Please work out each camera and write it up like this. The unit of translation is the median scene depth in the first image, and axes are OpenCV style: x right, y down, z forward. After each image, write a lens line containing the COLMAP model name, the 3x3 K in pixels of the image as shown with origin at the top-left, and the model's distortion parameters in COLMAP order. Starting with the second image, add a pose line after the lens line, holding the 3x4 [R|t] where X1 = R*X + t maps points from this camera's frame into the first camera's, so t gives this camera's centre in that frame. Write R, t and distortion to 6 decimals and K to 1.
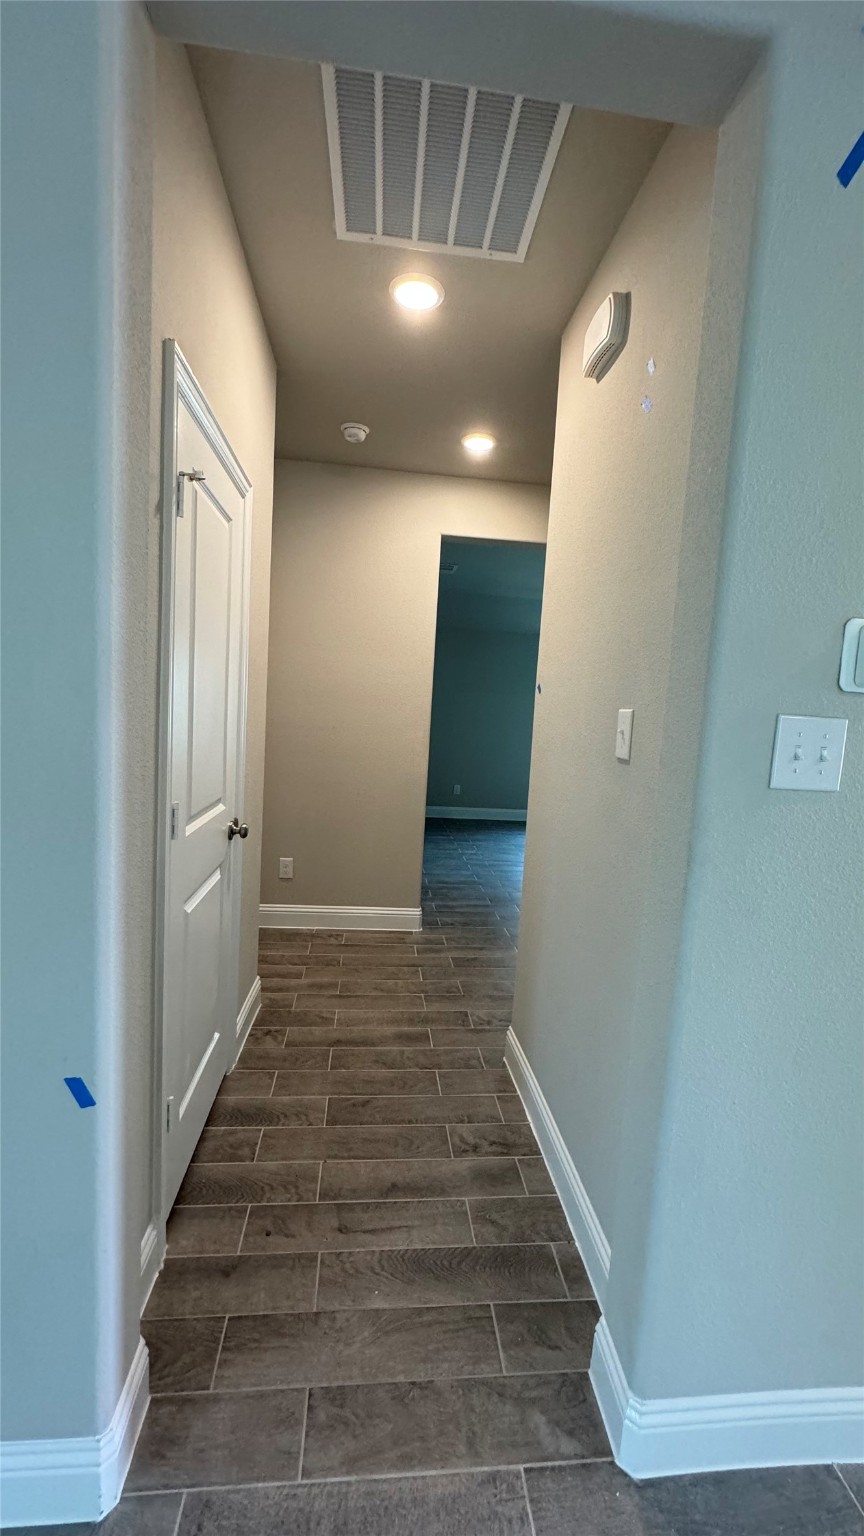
lens RADIAL K [[611.5, 0, 435.6], [0, 611.5, 767.7], [0, 0, 1]] dist [-0.002970, 0.000958]
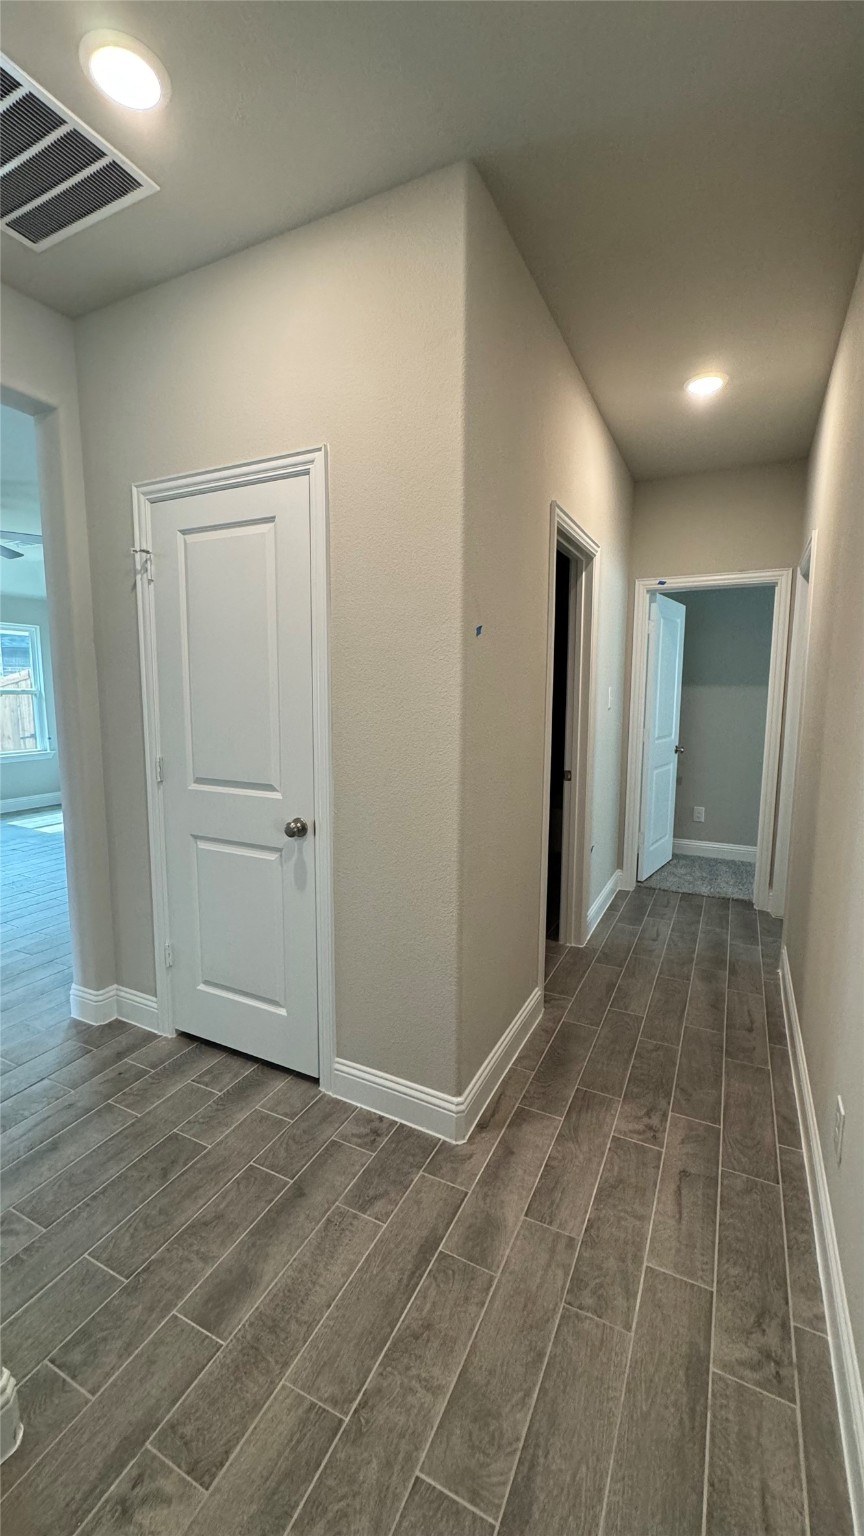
lens RADIAL K [[611.5, 0, 435.6], [0, 611.5, 767.7], [0, 0, 1]] dist [-0.002970, 0.000958]
pose [[-0.531583, 0.047364, -0.845681, 0.311475], [-0.118283, 0.984501, 0.129490, -0.121186], [0.838707, 0.168864, -0.517741, 1.405804]]
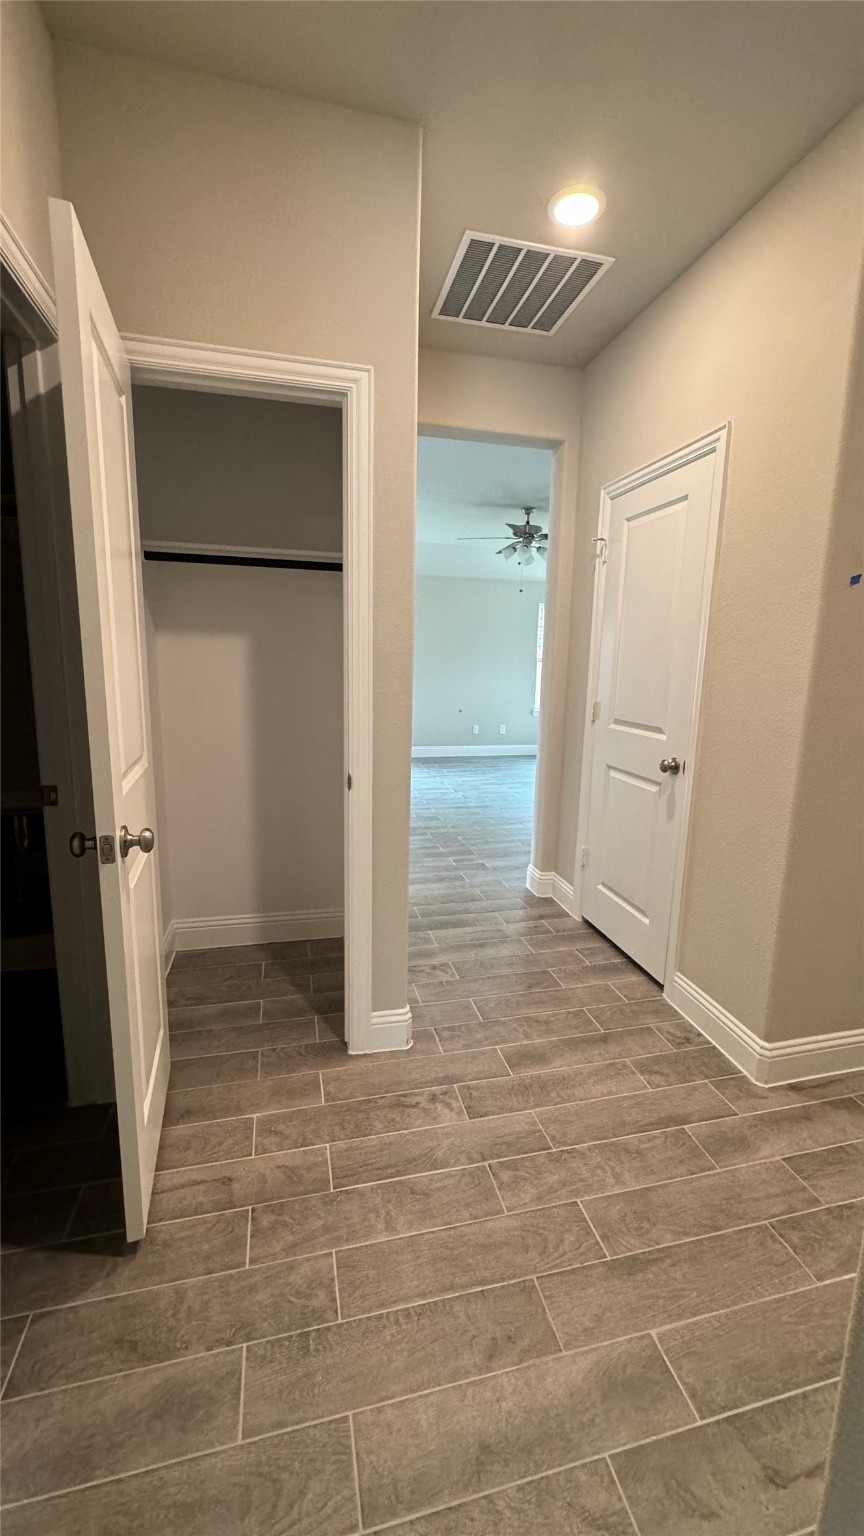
lens RADIAL K [[611.5, 0, 435.6], [0, 611.5, 767.7], [0, 0, 1]] dist [-0.002970, 0.000958]
pose [[-0.987233, -0.053272, -0.150109, 0.226874], [-0.091627, 0.960808, 0.261633, -0.126219], [0.130289, 0.272047, -0.953423, 1.699094]]
